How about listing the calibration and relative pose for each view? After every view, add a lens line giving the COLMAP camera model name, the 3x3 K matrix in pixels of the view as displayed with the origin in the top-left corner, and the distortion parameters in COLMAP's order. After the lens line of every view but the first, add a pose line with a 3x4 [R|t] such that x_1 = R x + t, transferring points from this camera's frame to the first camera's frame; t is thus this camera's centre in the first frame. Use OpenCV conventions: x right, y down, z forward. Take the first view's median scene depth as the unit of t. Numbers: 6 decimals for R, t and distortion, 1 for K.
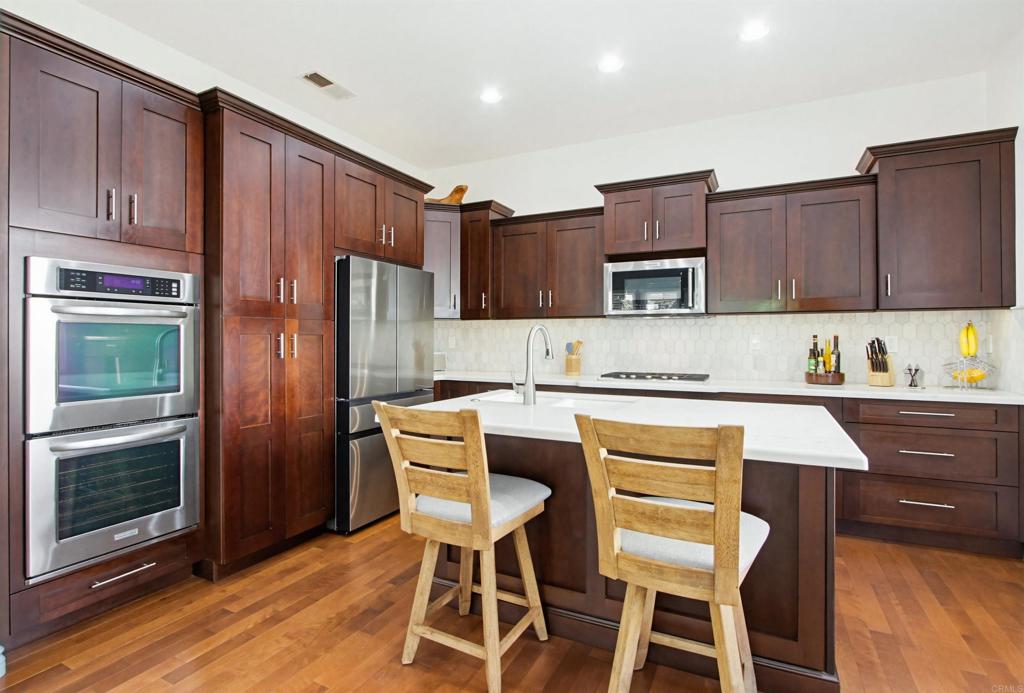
lens RADIAL K [[502.2, 0, 509.7], [0, 502.2, 339.2], [0, 0, 1]] dist [-0.016283, 0.001530]
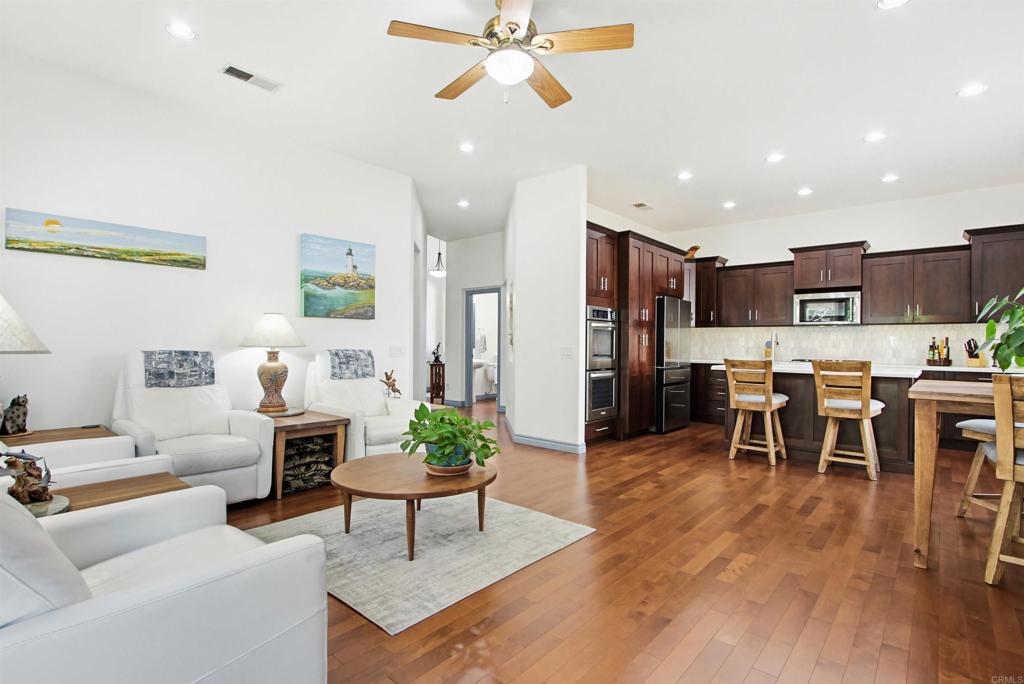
lens RADIAL K [[503.4, 0, 514.2], [0, 503.4, 349.3], [0, 0, 1]] dist [-0.015834, 0.000805]
pose [[0.972141, 0.009960, -0.234186, -0.365515], [-0.007686, 0.999914, 0.010622, 0.025544], [0.234272, -0.008526, 0.972134, -0.954116]]
